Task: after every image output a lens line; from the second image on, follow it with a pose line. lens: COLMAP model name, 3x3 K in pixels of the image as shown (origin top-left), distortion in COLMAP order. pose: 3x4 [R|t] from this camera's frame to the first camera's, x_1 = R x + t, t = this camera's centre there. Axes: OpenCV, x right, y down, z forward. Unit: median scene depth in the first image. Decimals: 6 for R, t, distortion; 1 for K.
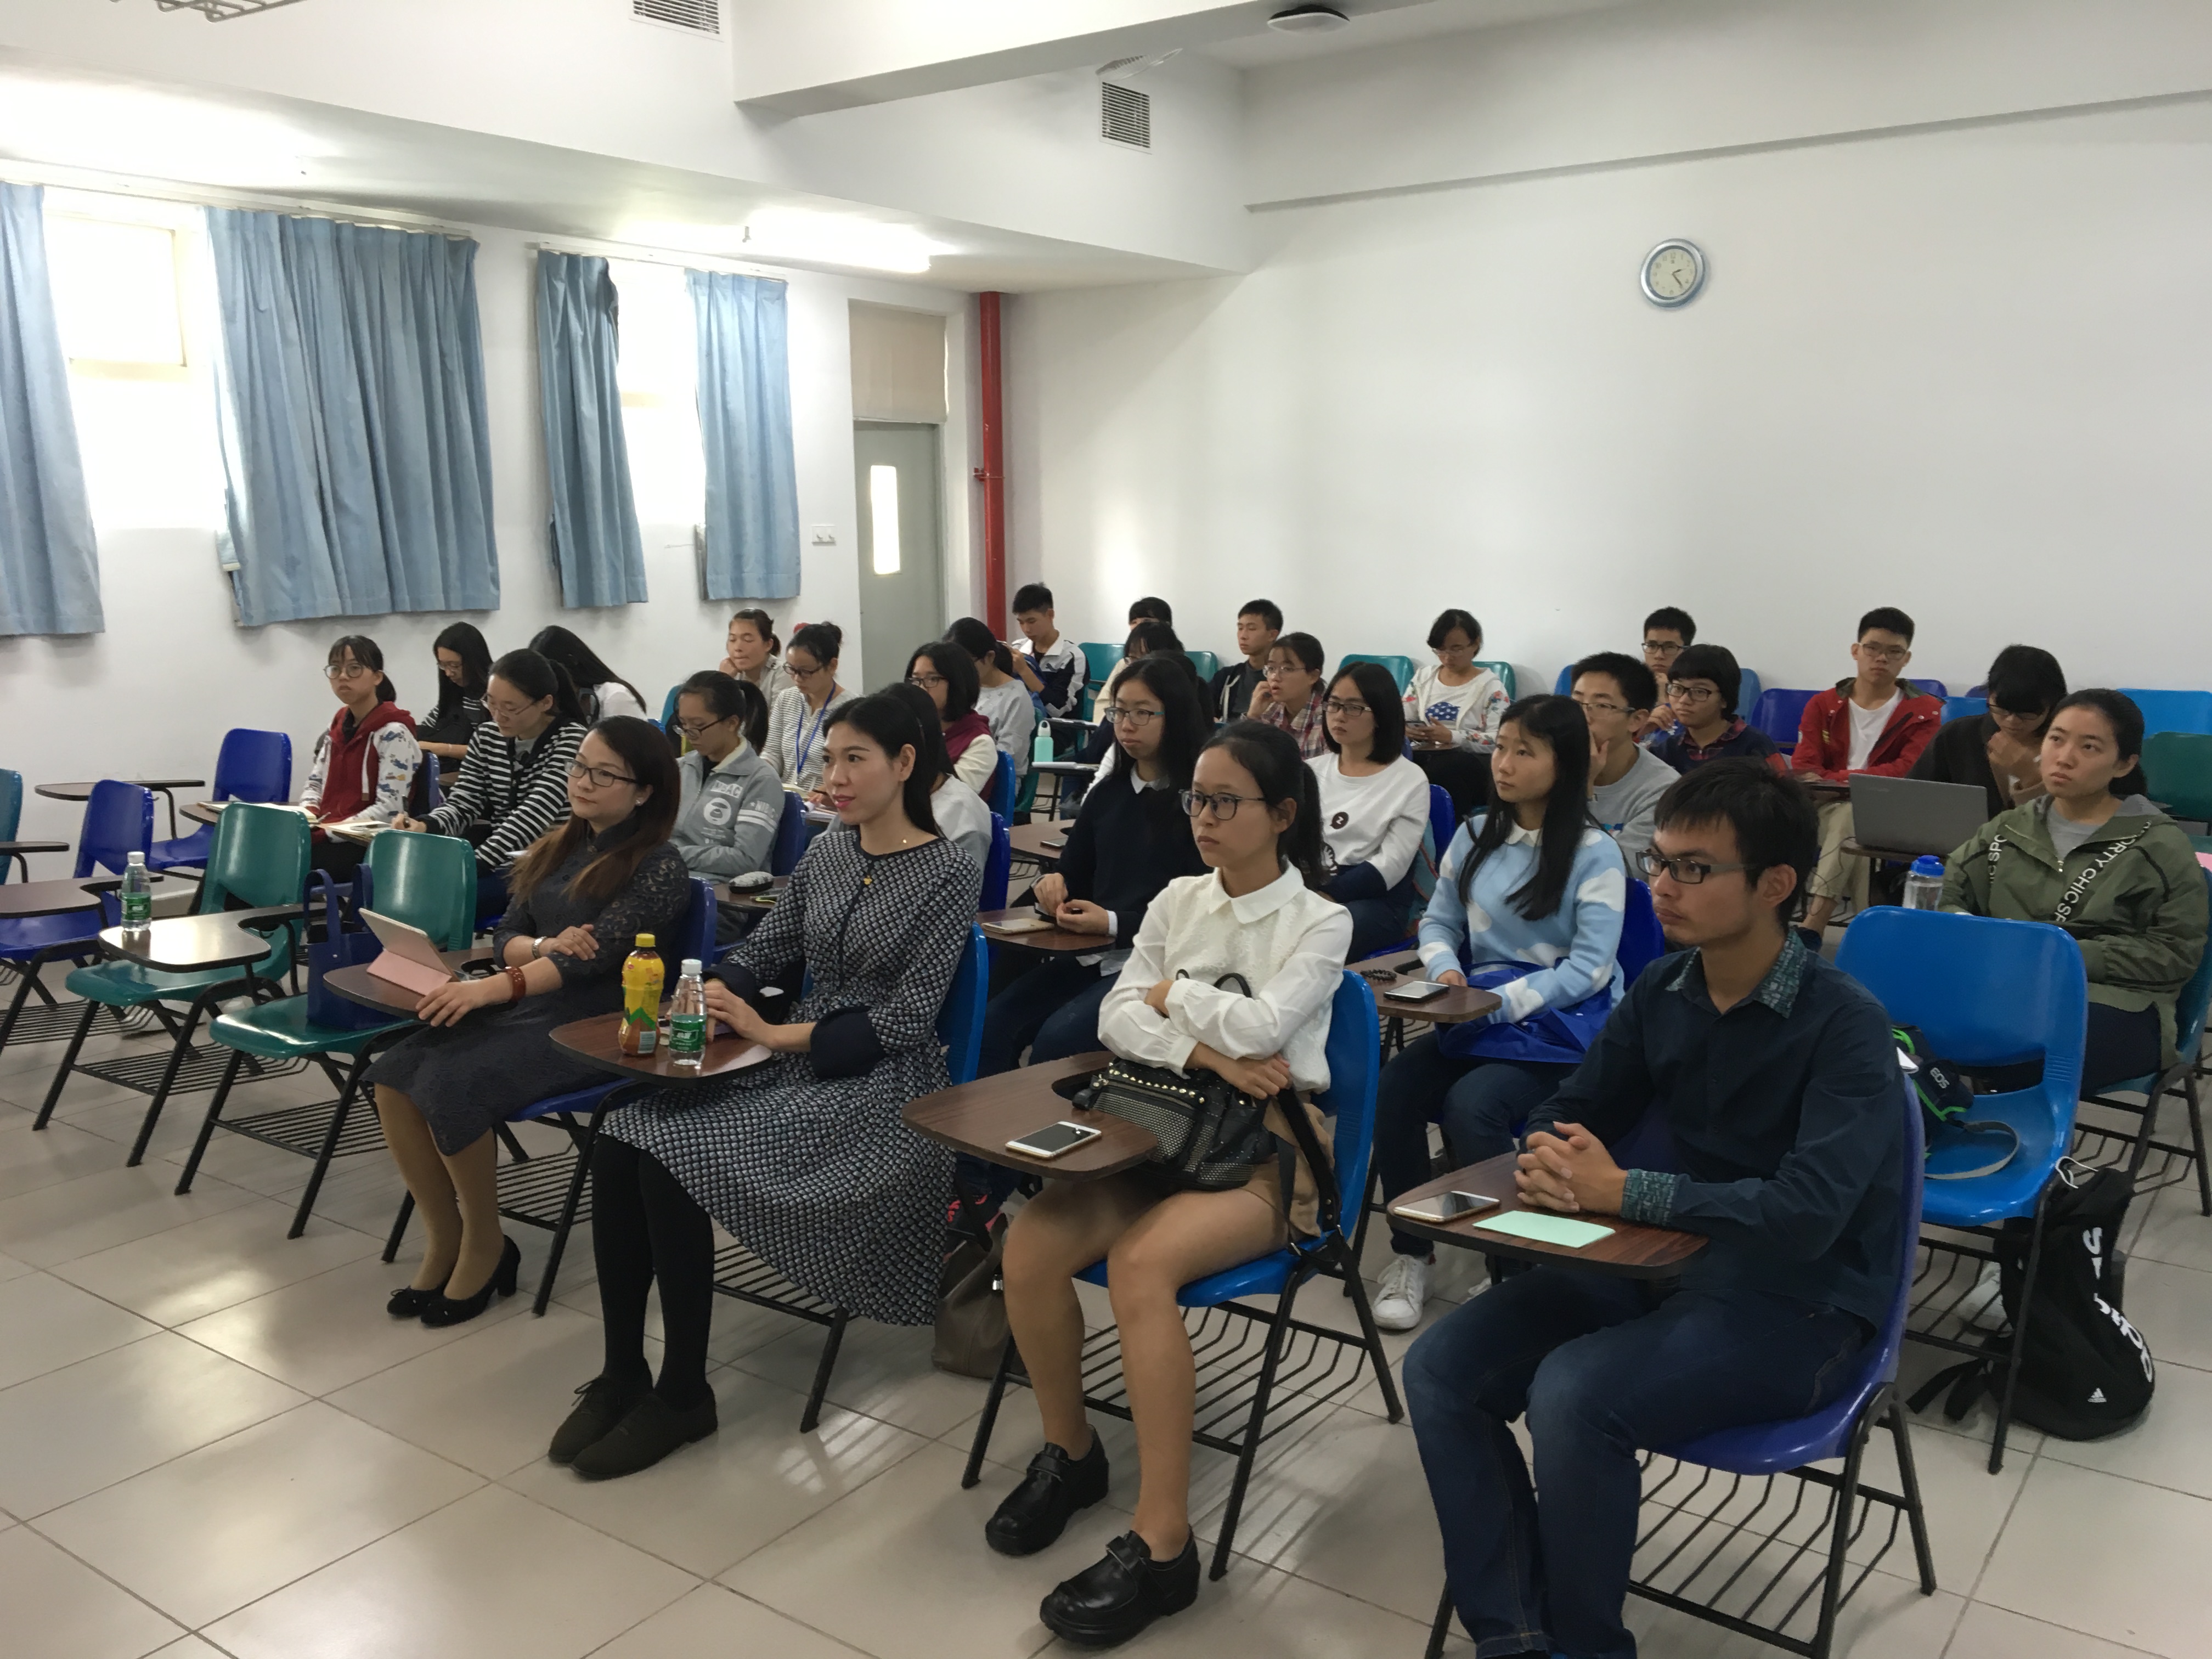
lens RADIAL K [[1843.4, 0, 1106.0], [0, 1843.4, 829.5], [0, 0, 1]] dist [0.013355, -0.005418]
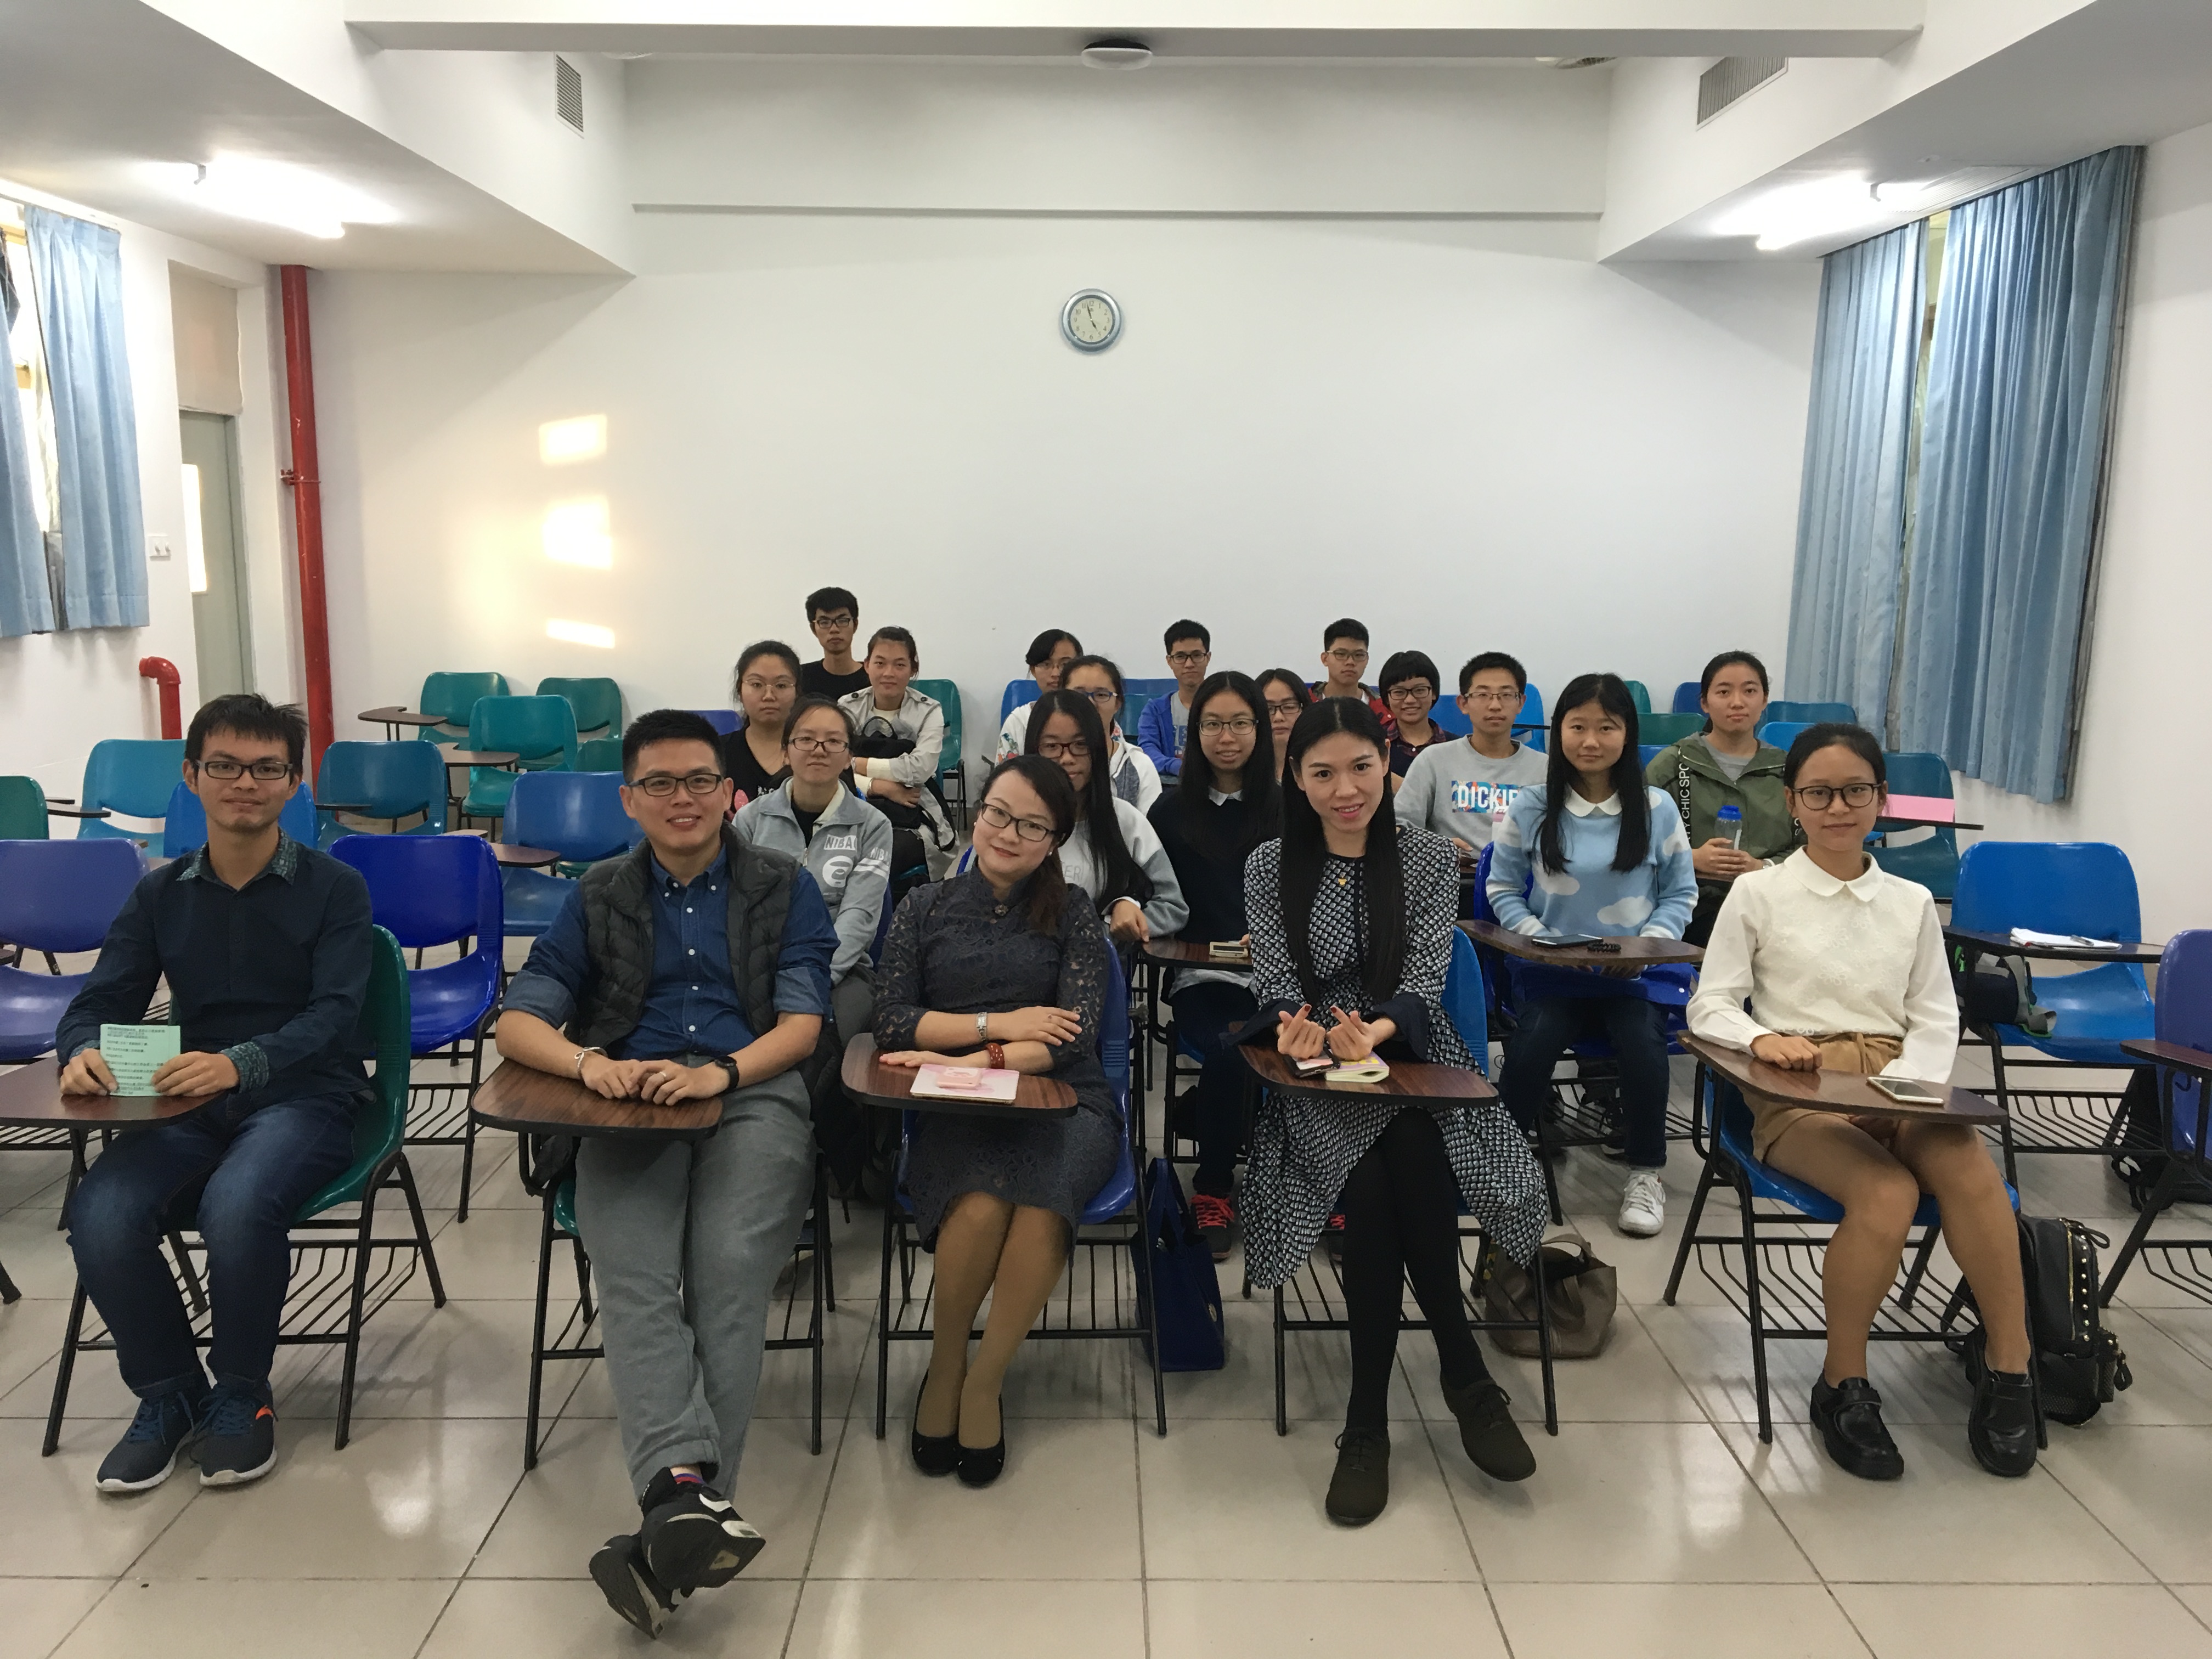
lens RADIAL K [[1843.4, 0, 1106.0], [0, 1843.4, 829.5], [0, 0, 1]] dist [0.013355, -0.005418]
pose [[0.799957, -0.082089, 0.594416, -0.338528], [0.085953, 0.996059, 0.021881, -0.019017], [-0.593870, 0.033588, 0.803860, 0.109439]]
